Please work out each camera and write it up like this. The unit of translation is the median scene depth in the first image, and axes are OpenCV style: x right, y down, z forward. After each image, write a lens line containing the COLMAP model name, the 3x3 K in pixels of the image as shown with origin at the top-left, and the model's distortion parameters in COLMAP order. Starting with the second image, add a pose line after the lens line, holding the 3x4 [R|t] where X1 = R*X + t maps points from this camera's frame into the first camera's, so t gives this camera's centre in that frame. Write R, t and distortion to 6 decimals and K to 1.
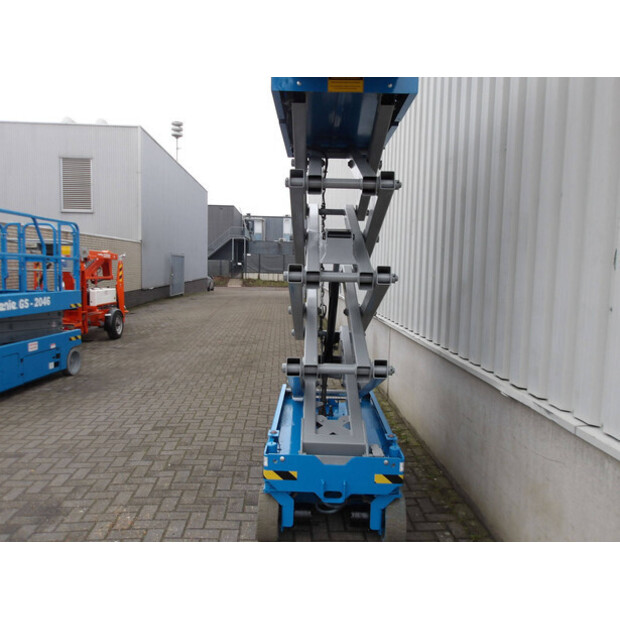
lens RADIAL K [[505.9, 0, 305.3], [0, 505.9, 308.8], [0, 0, 1]] dist [0.003291, -0.001601]
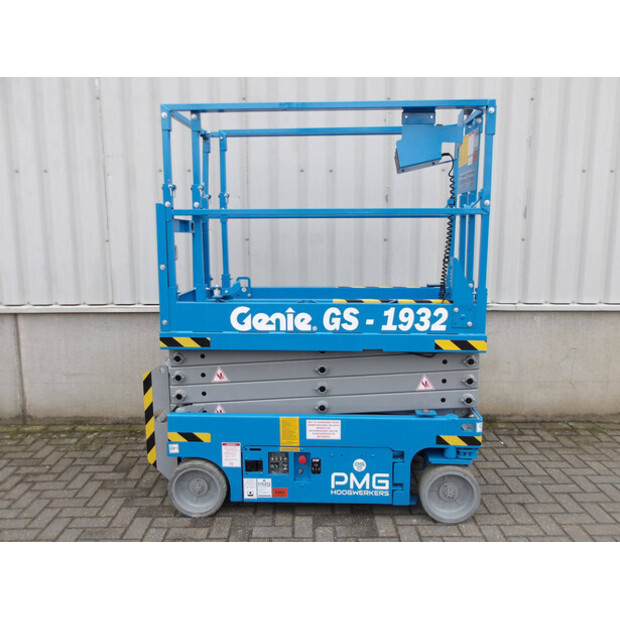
lens RADIAL K [[505.9, 0, 310.2], [0, 505.9, 308.6], [0, 0, 1]] dist [0.003291, -0.001601]
pose [[0.033776, -0.170116, 0.984845, -0.801946], [0.089909, 0.981929, 0.166528, -0.081525], [-0.995377, 0.082922, 0.048461, 1.025584]]
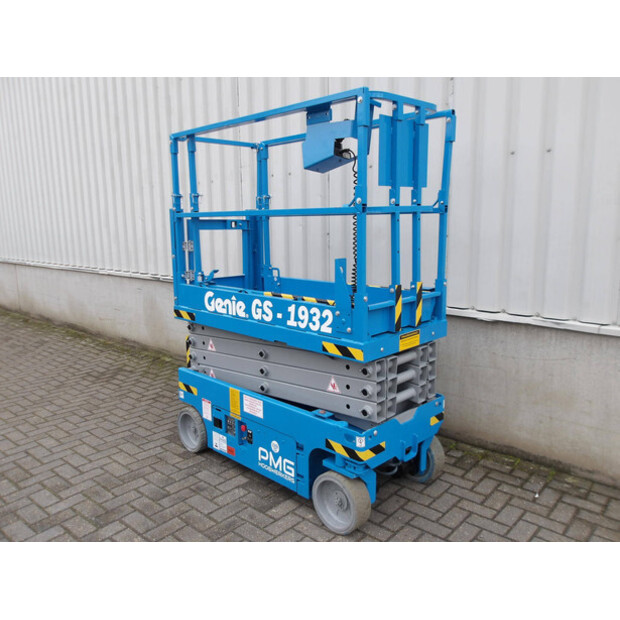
lens RADIAL K [[505.9, 0, 309.4], [0, 505.9, 307.4], [0, 0, 1]] dist [0.003291, -0.001601]
pose [[0.692717, -0.149686, 0.705505, -0.592566], [0.088510, 0.988474, 0.122818, -0.036119], [-0.715758, -0.022634, 0.697982, 0.376675]]
